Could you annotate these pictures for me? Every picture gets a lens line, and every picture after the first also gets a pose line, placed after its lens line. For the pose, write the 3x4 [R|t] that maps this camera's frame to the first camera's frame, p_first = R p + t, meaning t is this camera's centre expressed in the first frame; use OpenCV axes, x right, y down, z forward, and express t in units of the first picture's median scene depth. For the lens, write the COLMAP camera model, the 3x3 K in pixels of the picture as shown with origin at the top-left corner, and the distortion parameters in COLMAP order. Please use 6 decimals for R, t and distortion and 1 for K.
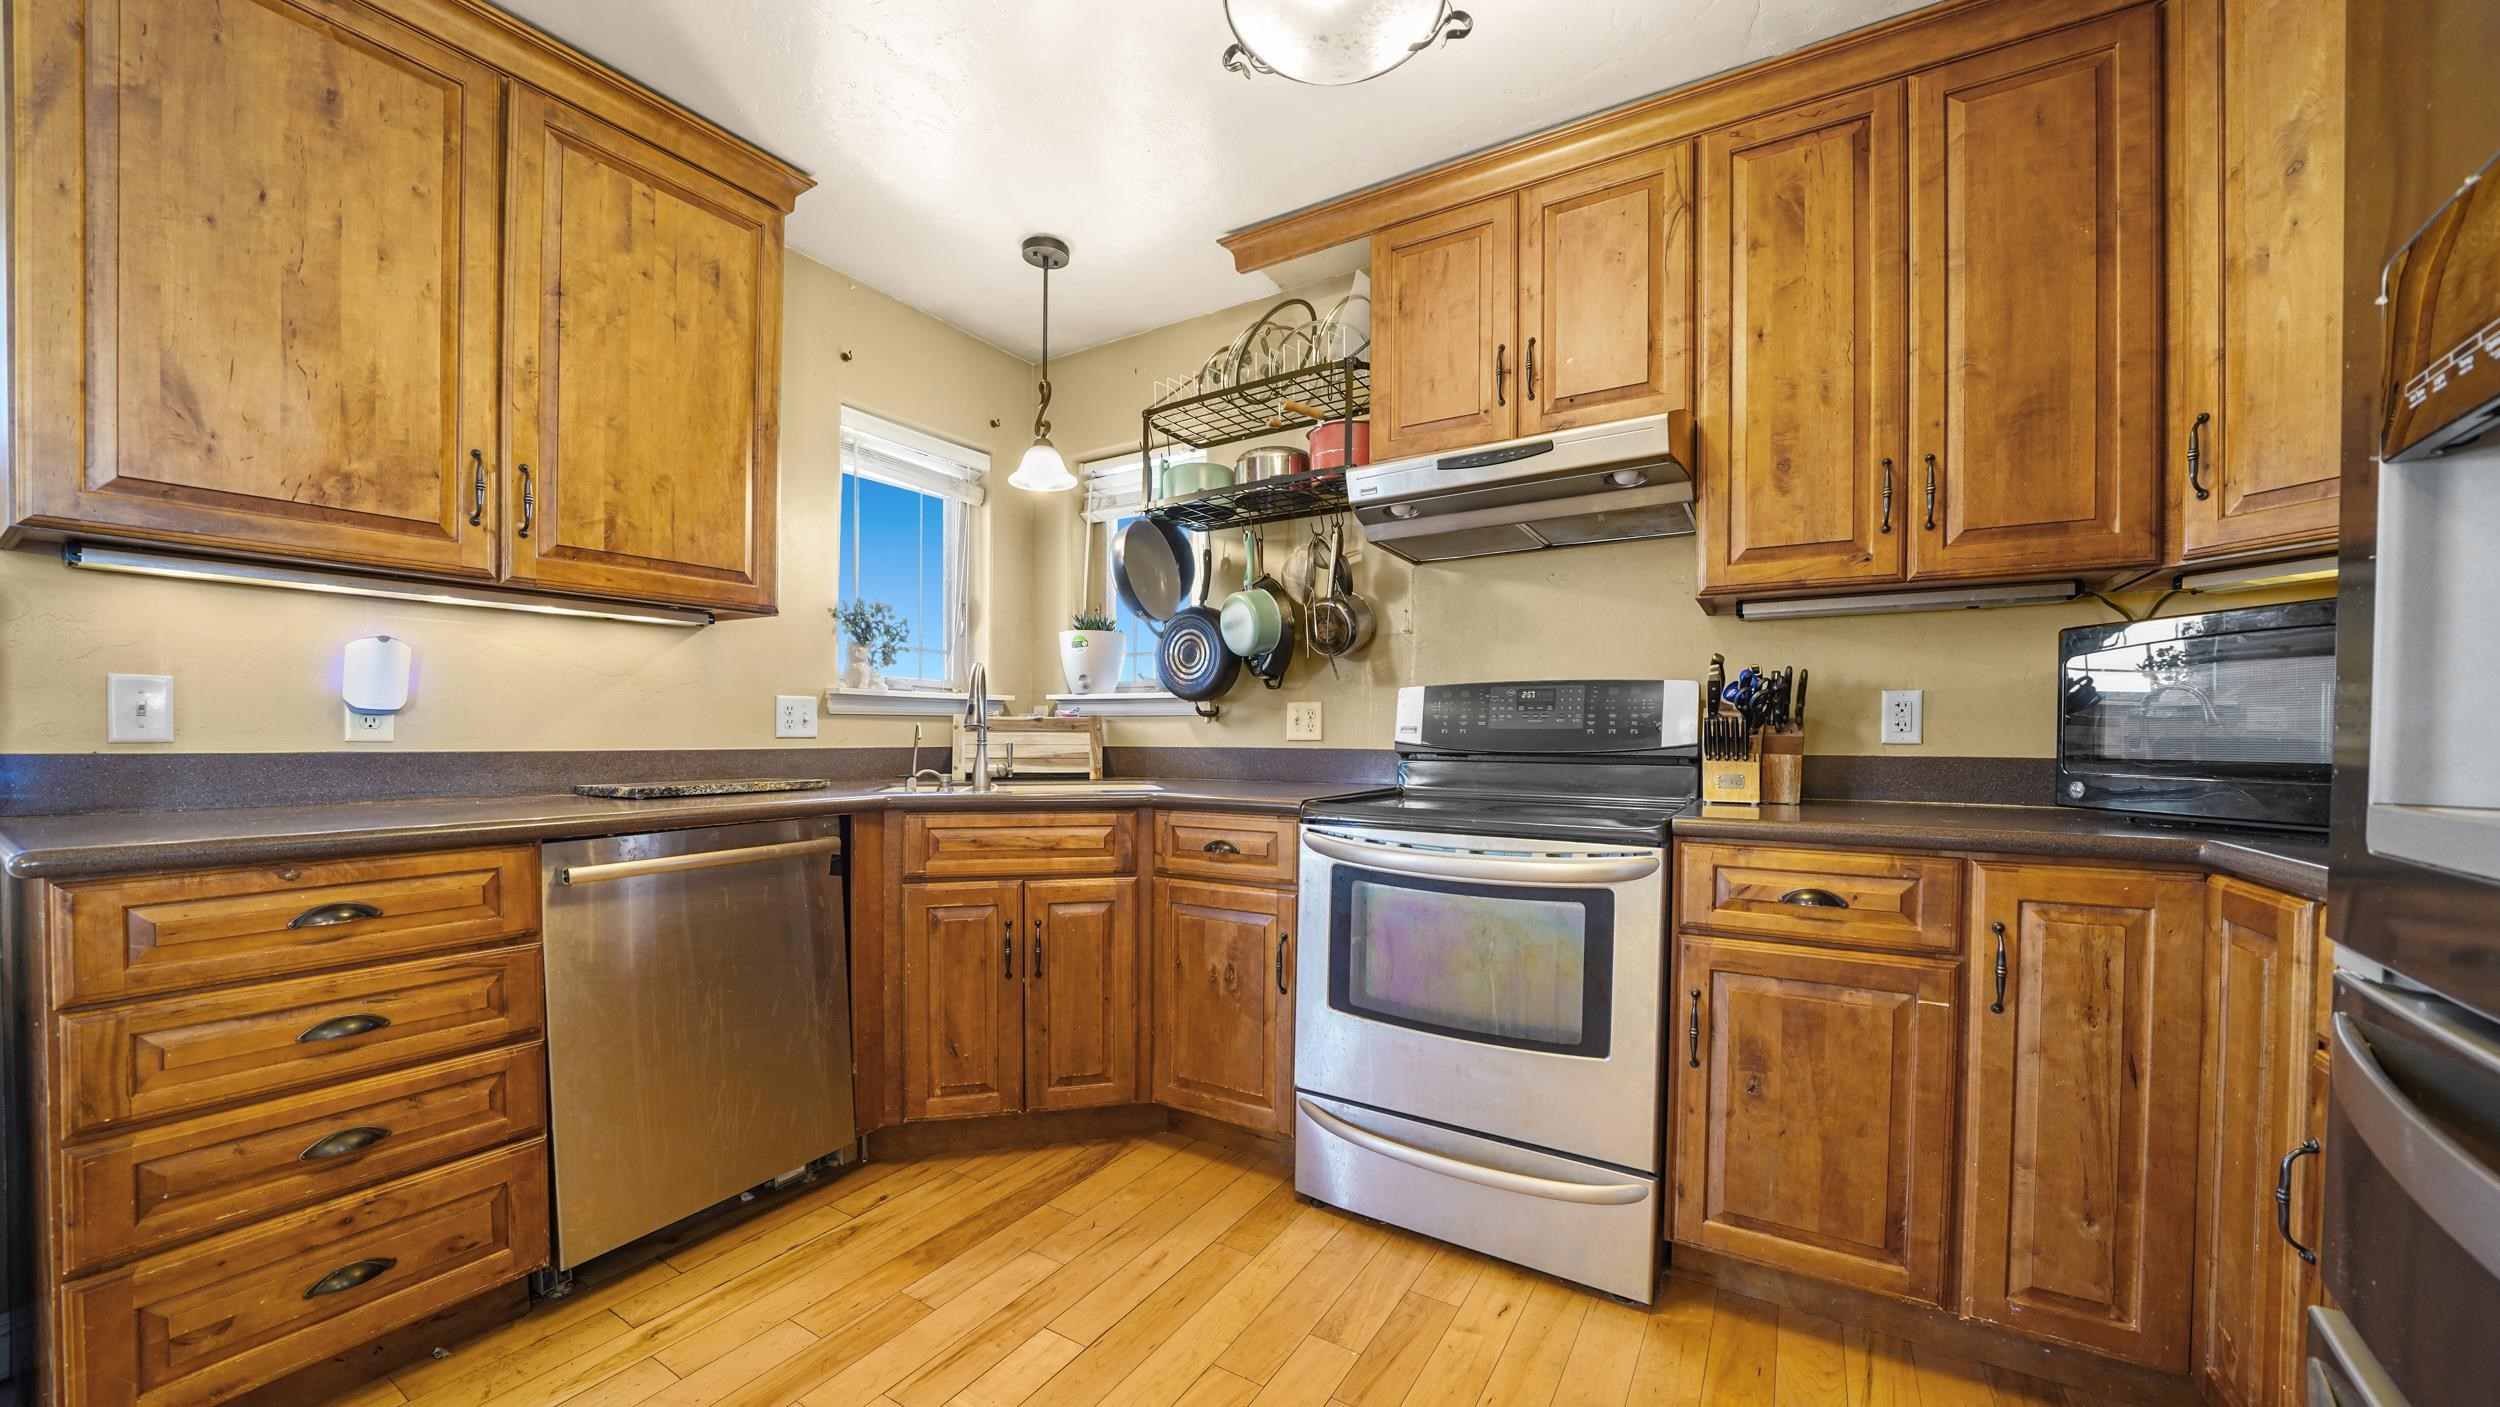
lens RADIAL K [[891.4, 0, 1251.4], [0, 891.4, 750.3], [0, 0, 1]] dist [-0.023371, 0.000146]
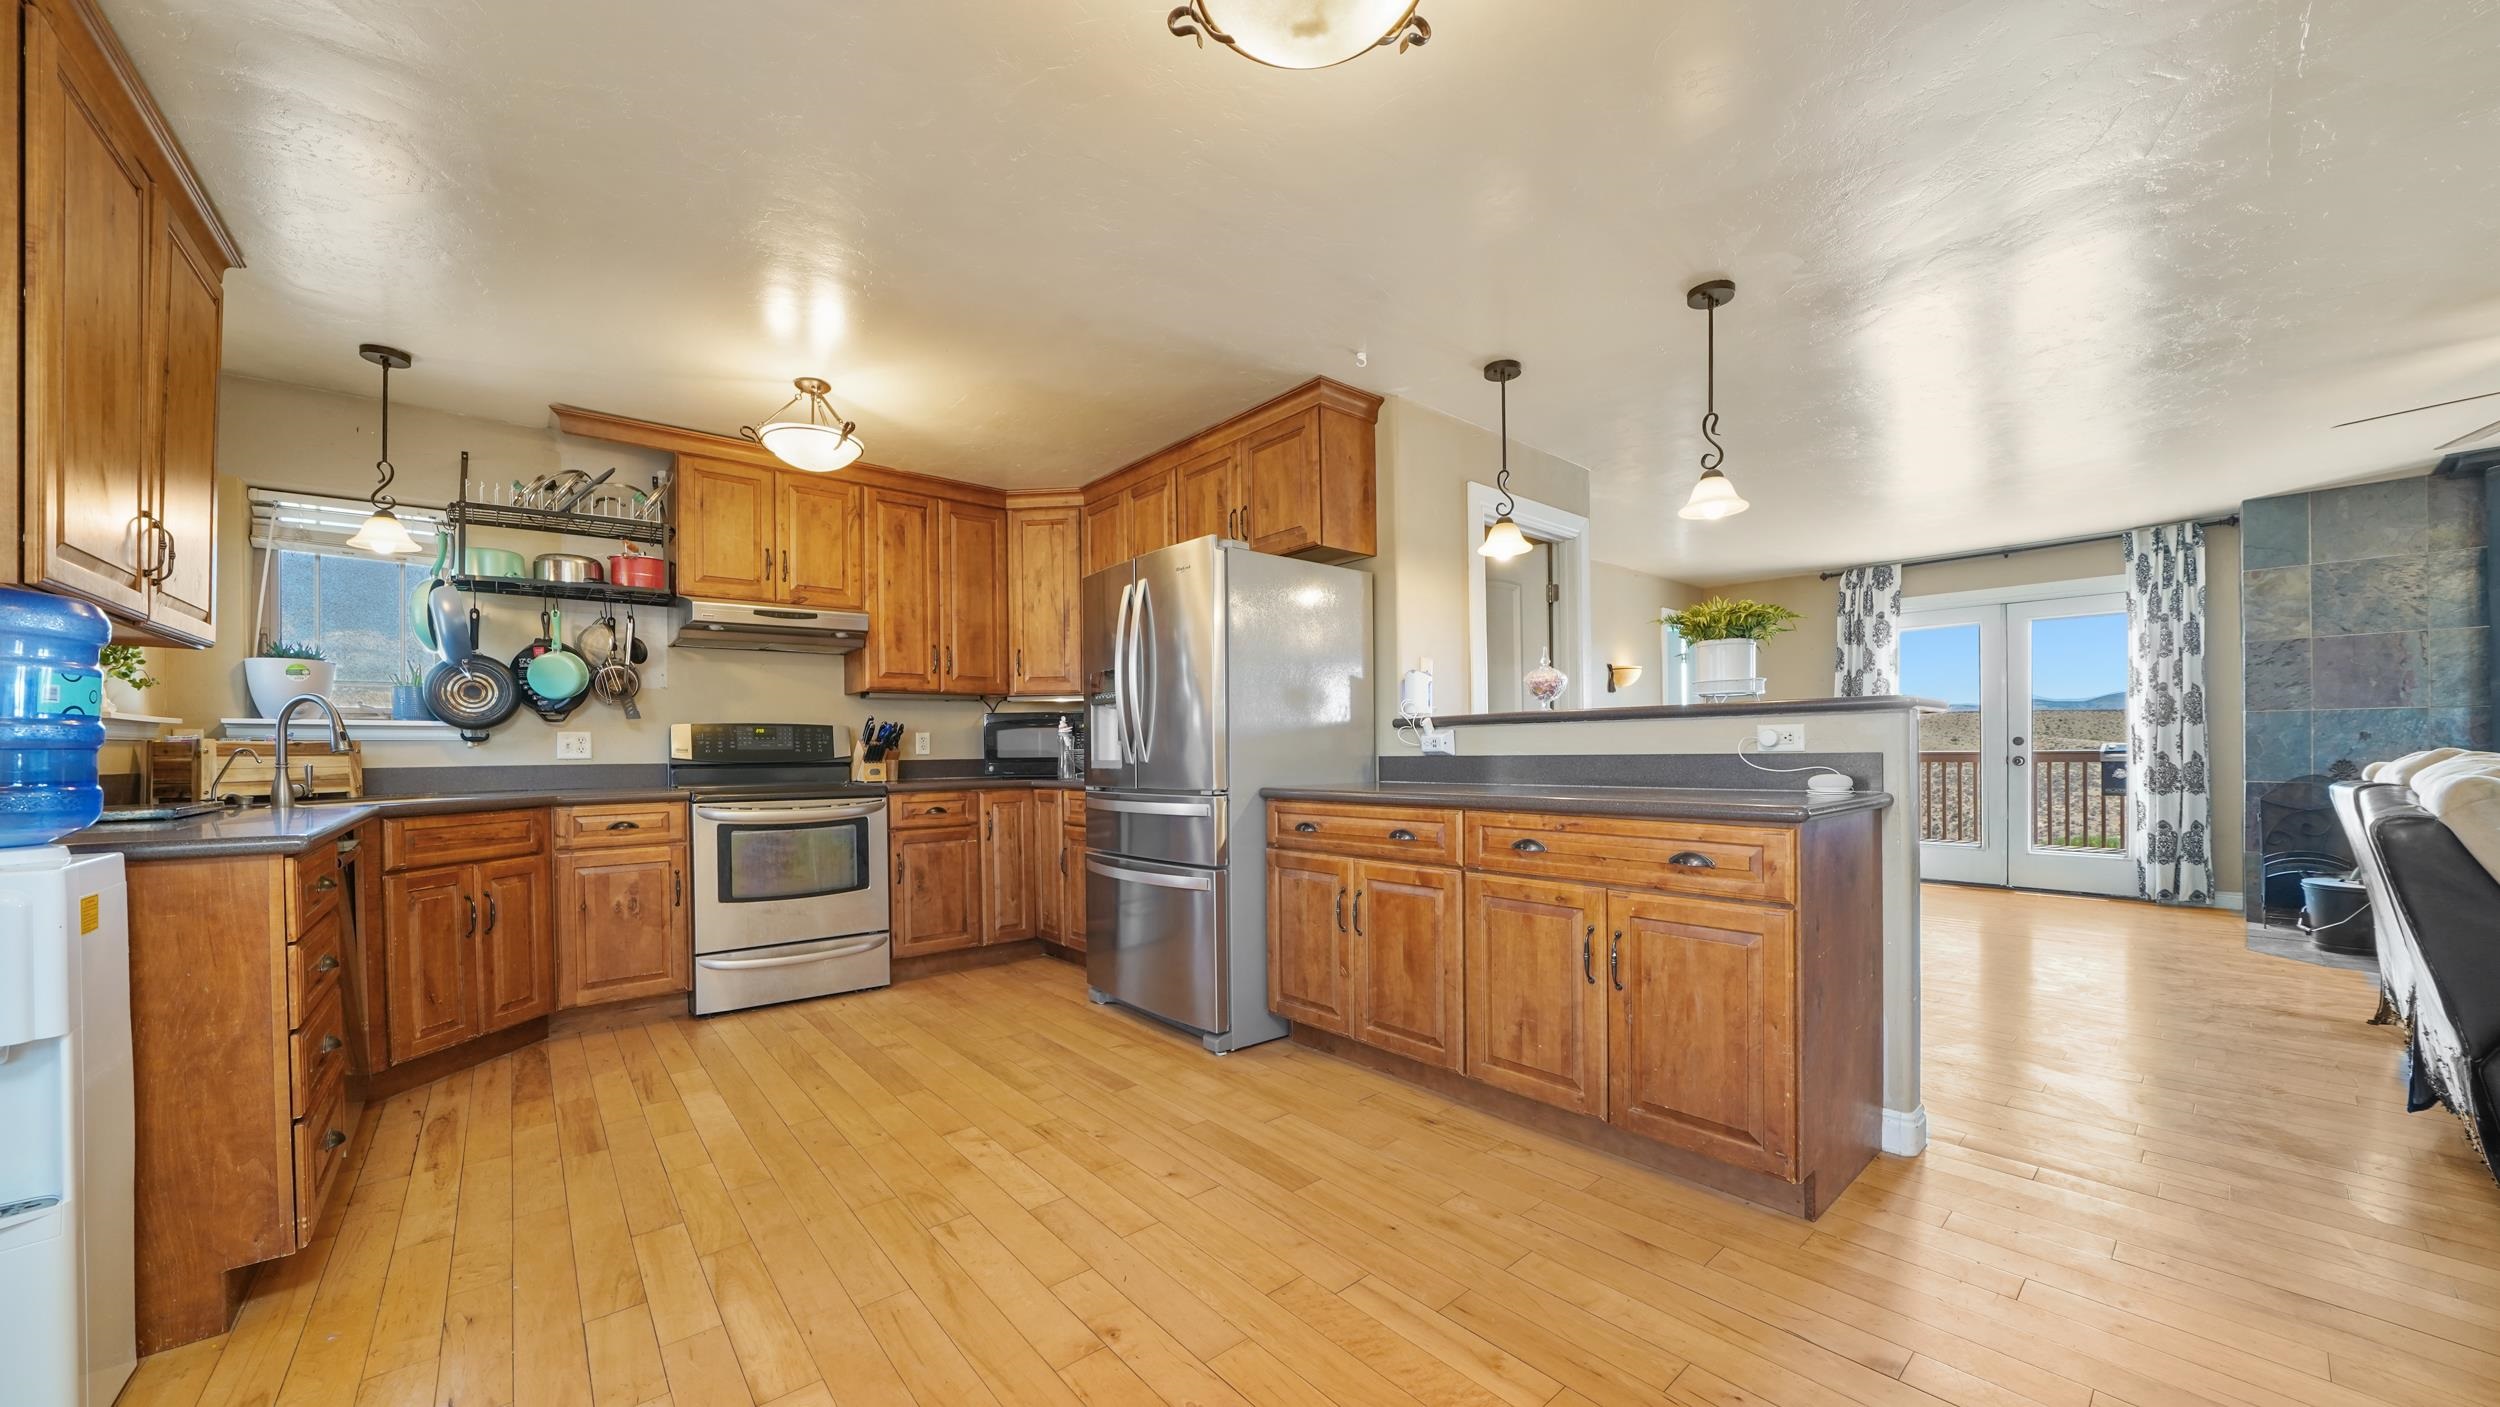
lens RADIAL K [[891.4, 0, 1251.4], [0, 891.4, 750.3], [0, 0, 1]] dist [-0.023371, 0.000146]
pose [[0.310340, -0.007889, 0.950593, -1.362331], [0.027037, 0.999634, -0.000531, 0.006901], [-0.950241, 0.025866, 0.310440, -0.640589]]
